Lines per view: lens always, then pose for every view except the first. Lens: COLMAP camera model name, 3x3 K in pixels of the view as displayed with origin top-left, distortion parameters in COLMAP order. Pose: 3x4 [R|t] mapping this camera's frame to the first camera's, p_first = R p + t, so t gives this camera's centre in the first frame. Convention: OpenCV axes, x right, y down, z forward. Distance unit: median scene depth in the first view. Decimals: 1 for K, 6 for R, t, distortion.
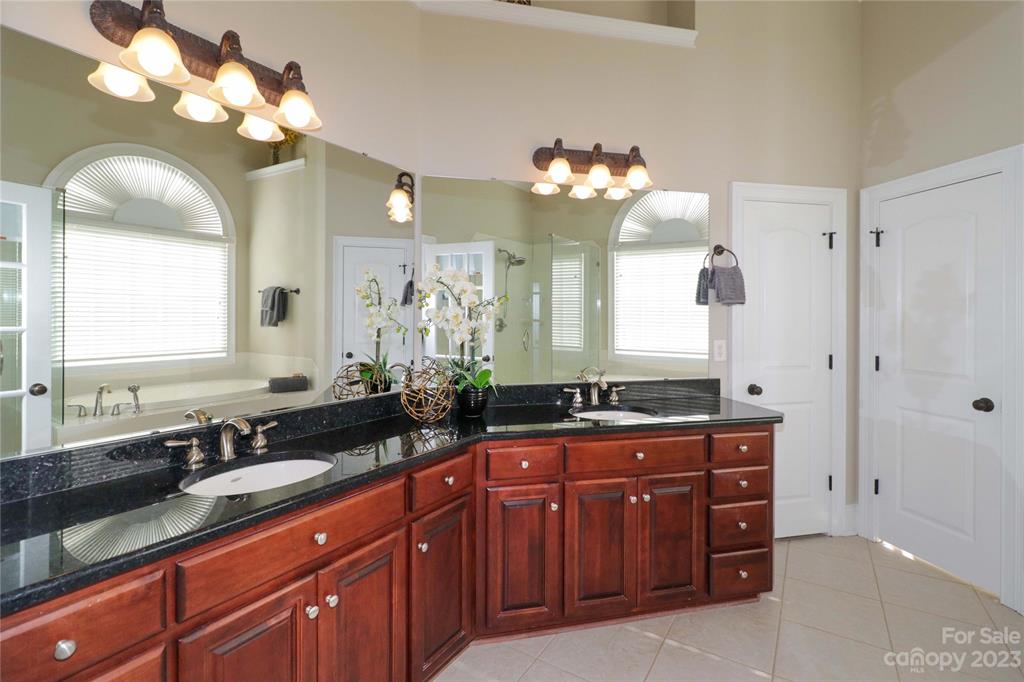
lens RADIAL K [[479.2, 0, 511.1], [0, 479.2, 340.7], [0, 0, 1]] dist [-0.001632, -0.000258]
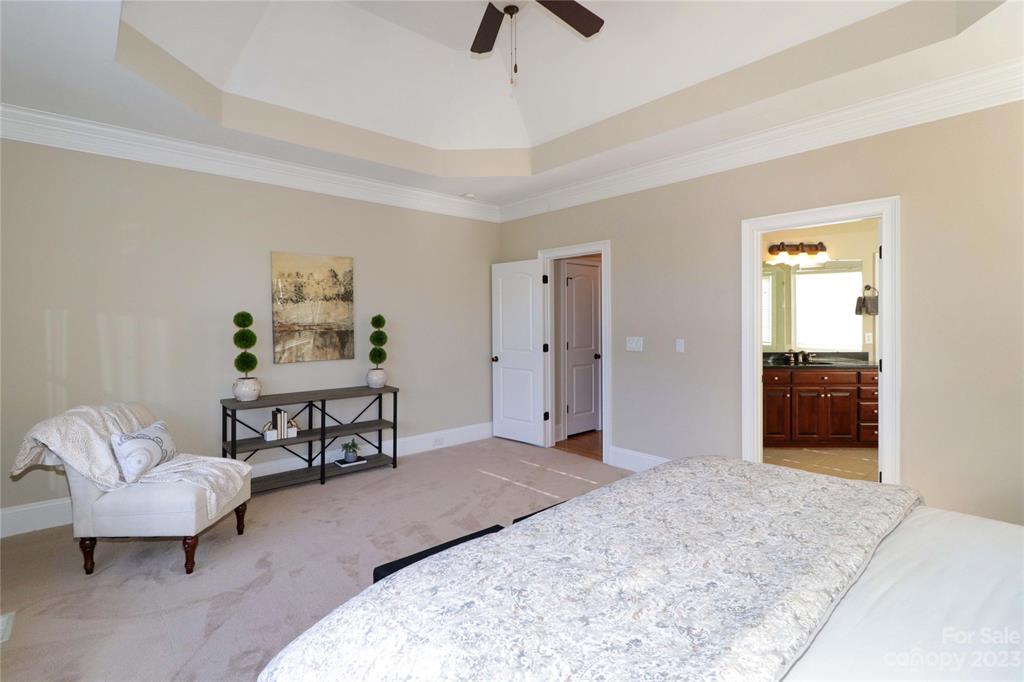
lens RADIAL K [[479.2, 0, 513.5], [0, 479.2, 338.2], [0, 0, 1]] dist [-0.001632, -0.000258]
pose [[0.961471, 0.002590, -0.274894, -0.478815], [-0.004830, 0.999960, -0.007472, 0.047670], [0.274864, 0.008512, 0.961445, -1.448241]]
